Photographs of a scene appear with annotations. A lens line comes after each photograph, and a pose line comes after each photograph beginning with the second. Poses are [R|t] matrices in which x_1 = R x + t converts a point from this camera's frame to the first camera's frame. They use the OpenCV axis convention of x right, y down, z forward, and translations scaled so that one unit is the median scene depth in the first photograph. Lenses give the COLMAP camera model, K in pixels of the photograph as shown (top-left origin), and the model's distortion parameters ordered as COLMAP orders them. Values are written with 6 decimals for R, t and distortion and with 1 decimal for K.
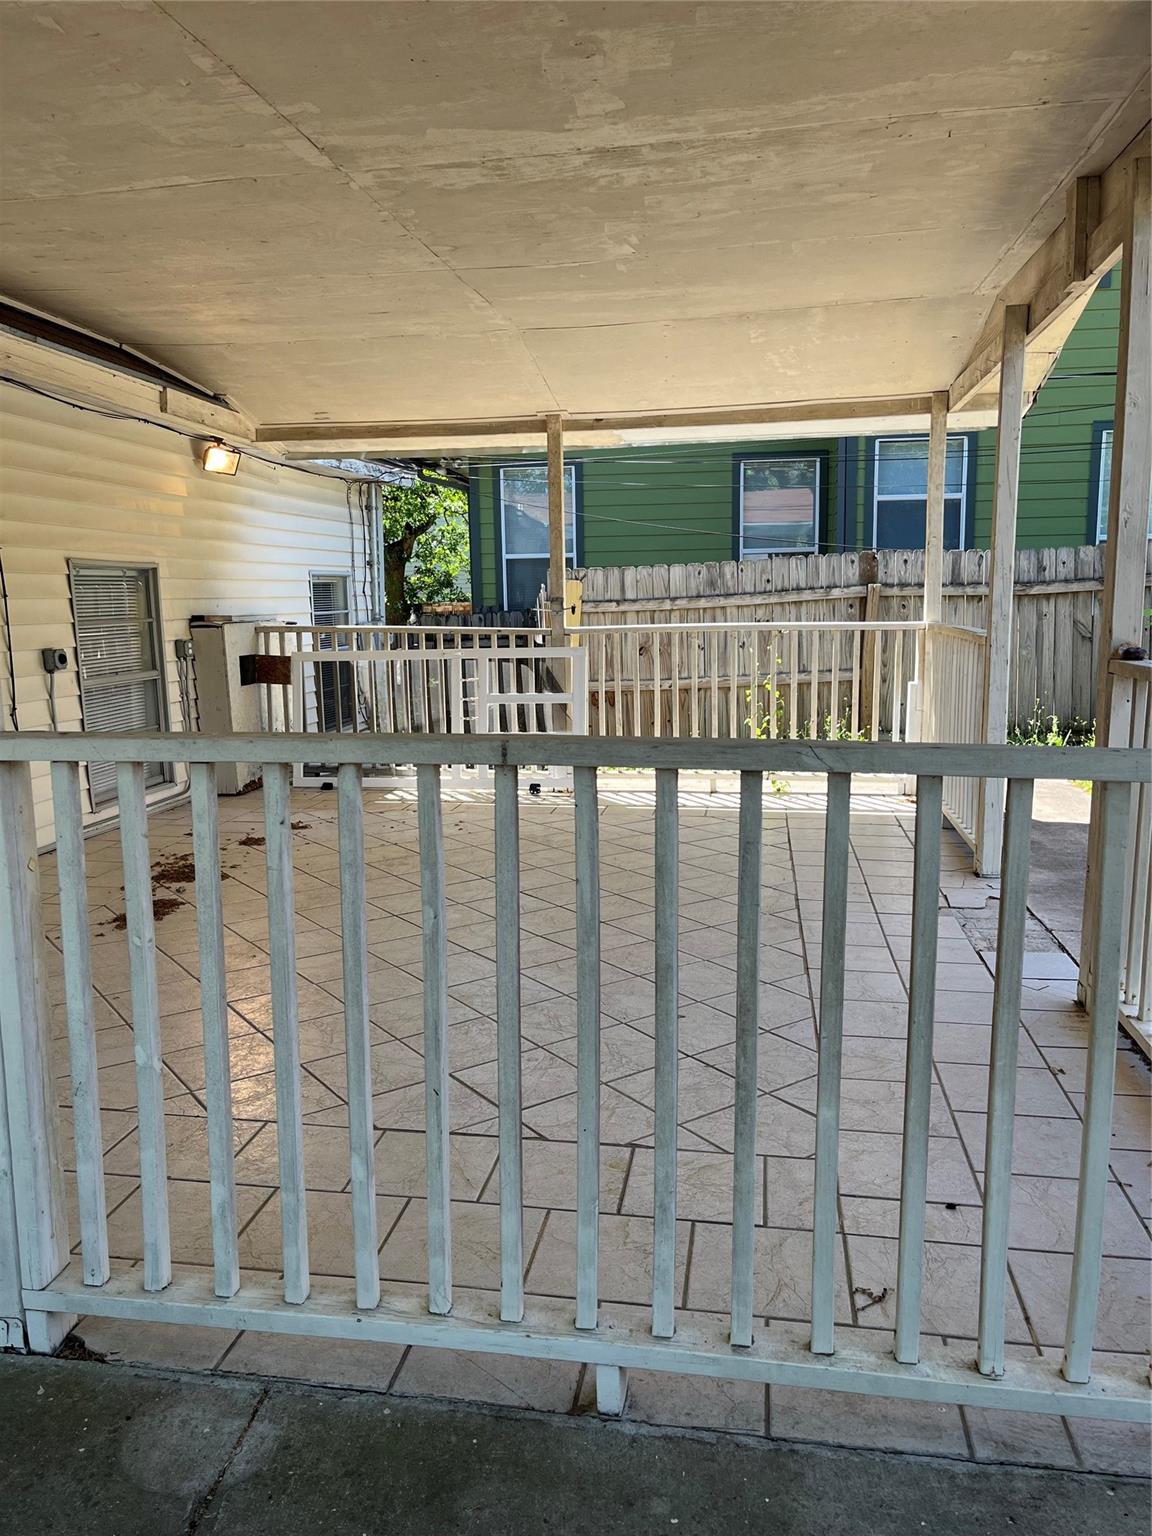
lens RADIAL K [[1182.4, 0, 571.9], [0, 1182.4, 773.4], [0, 0, 1]] dist [0.039632, -0.045008]
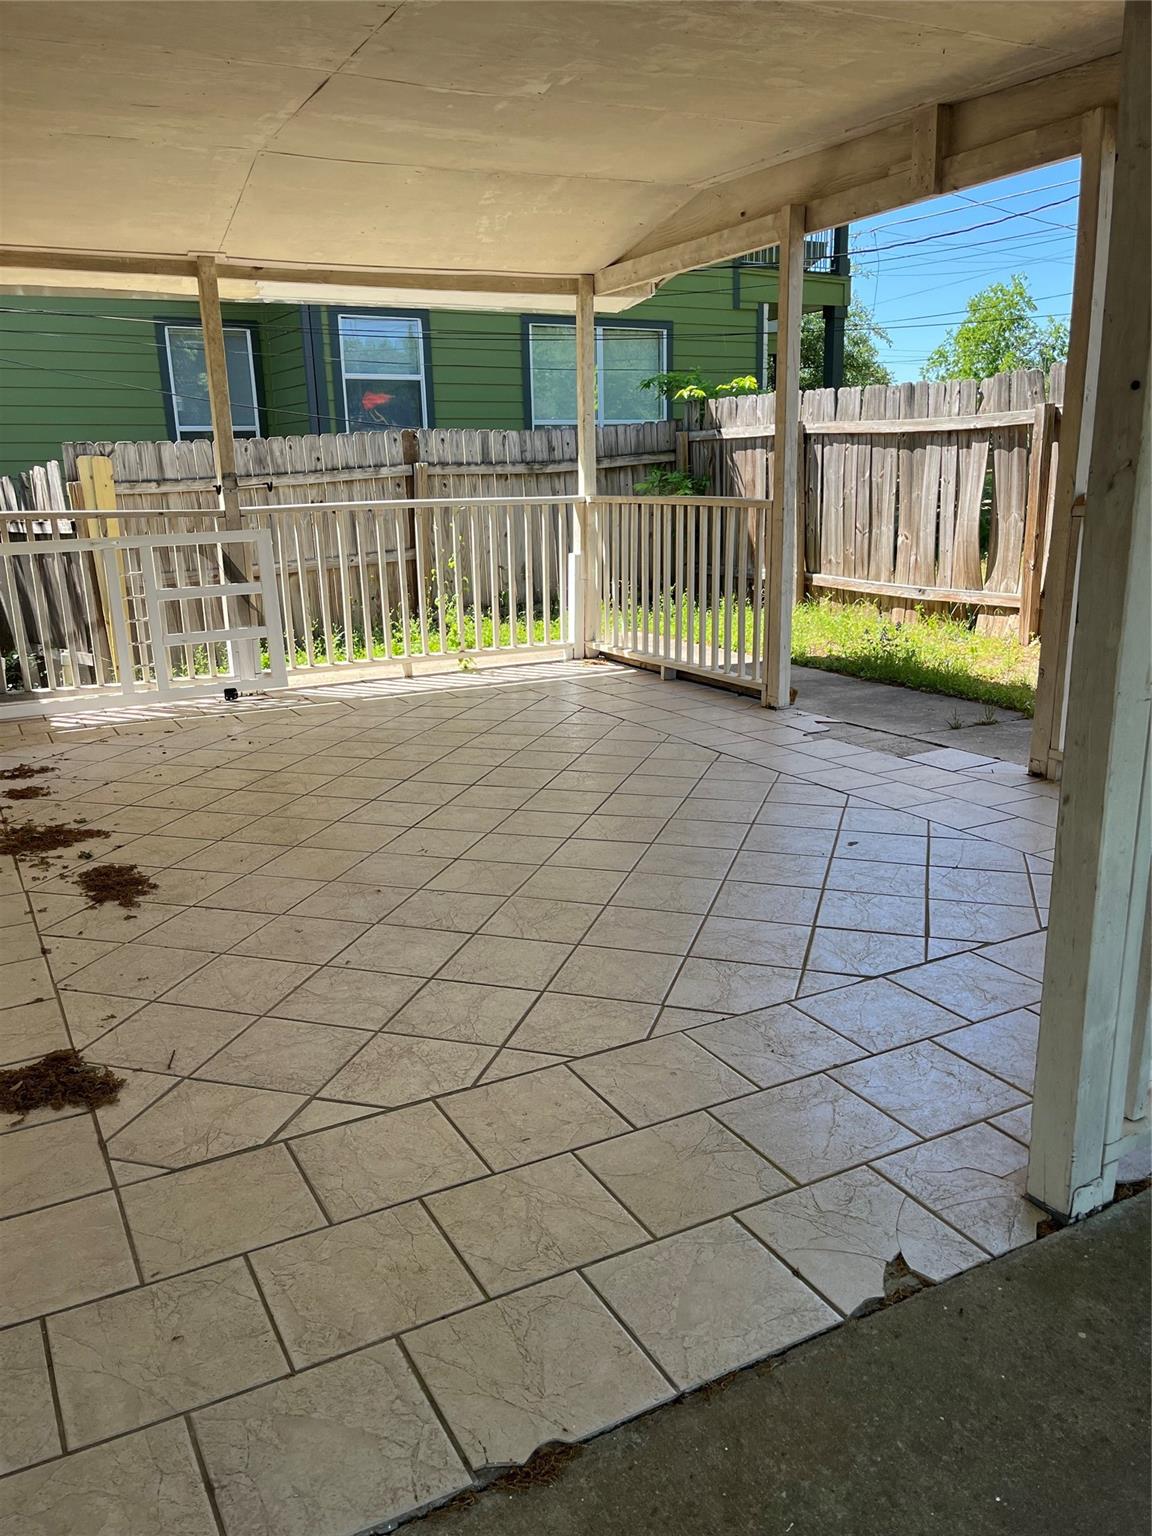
lens RADIAL K [[1182.4, 0, 576.3], [0, 1182.4, 769.5], [0, 0, 1]] dist [0.039632, -0.045008]
pose [[0.780627, -0.155925, 0.605235, -0.385977], [0.103648, 0.987268, 0.120663, -0.011563], [-0.616343, -0.031461, 0.786849, 0.143564]]
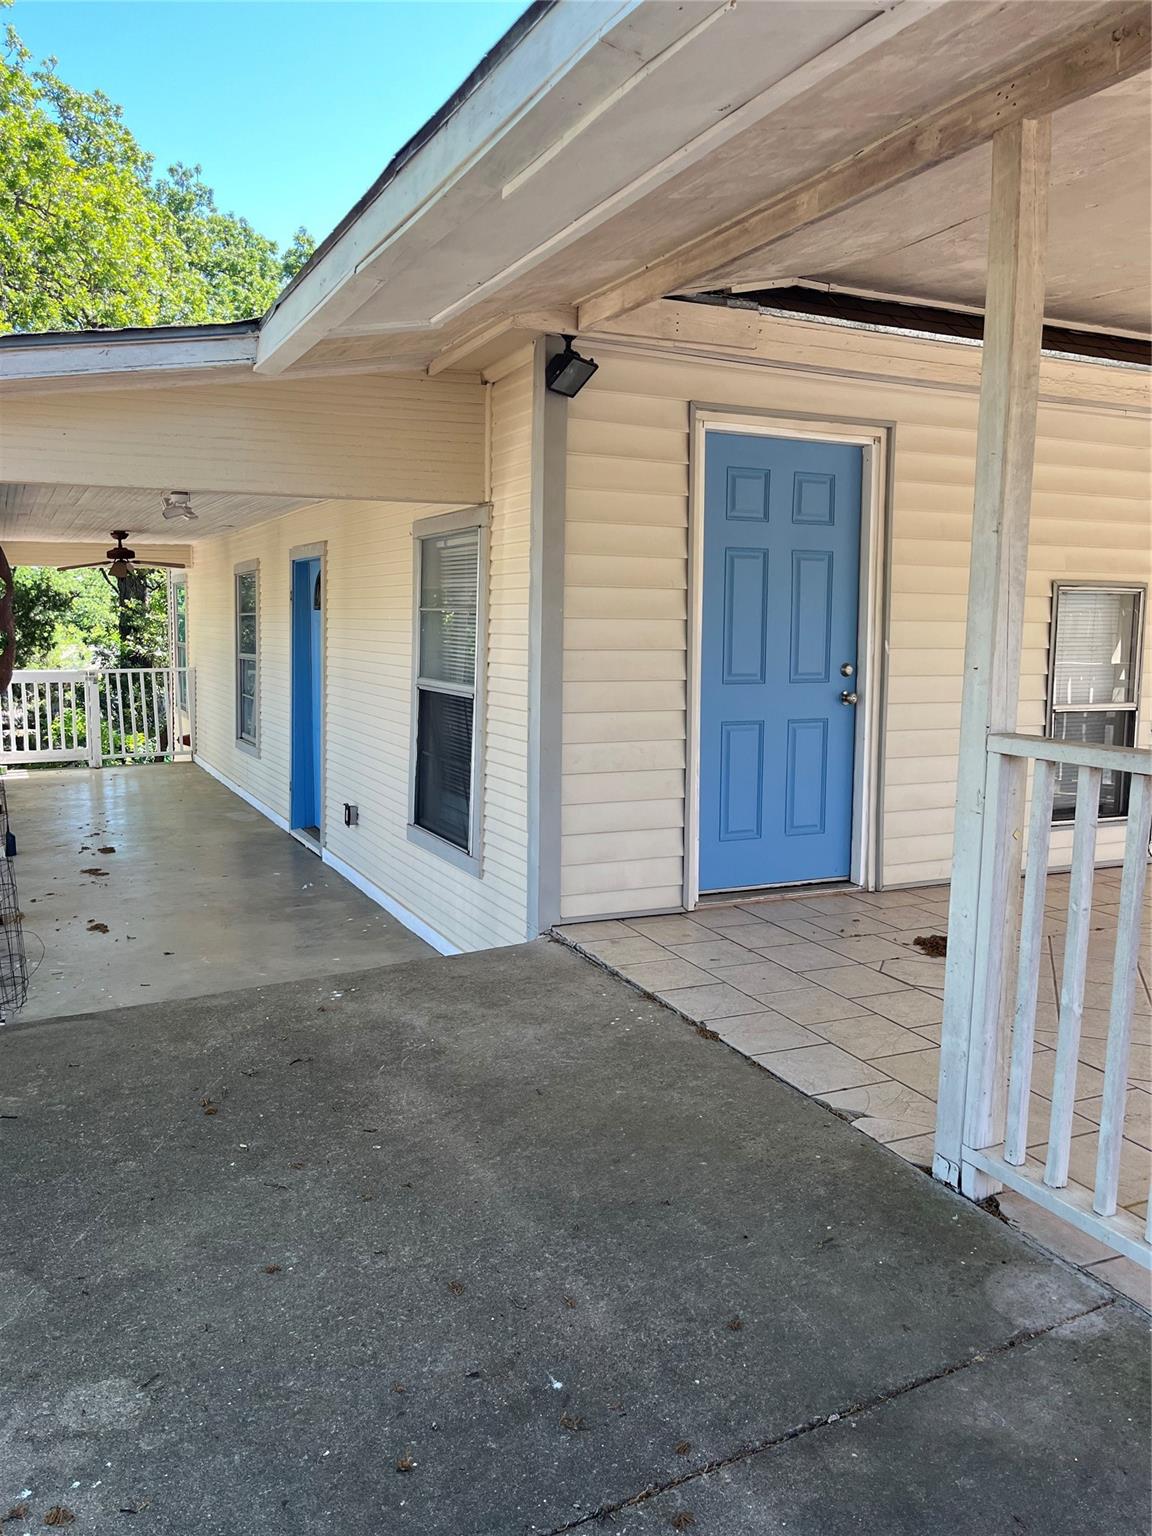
lens RADIAL K [[1182.4, 0, 581.5], [0, 1182.4, 764.5], [0, 0, 1]] dist [0.039632, -0.045008]
pose [[0.573668, 0.124029, -0.809643, 0.088245], [-0.142558, 0.988501, 0.050419, 0.000757], [0.806587, 0.086497, 0.584753, -0.045597]]
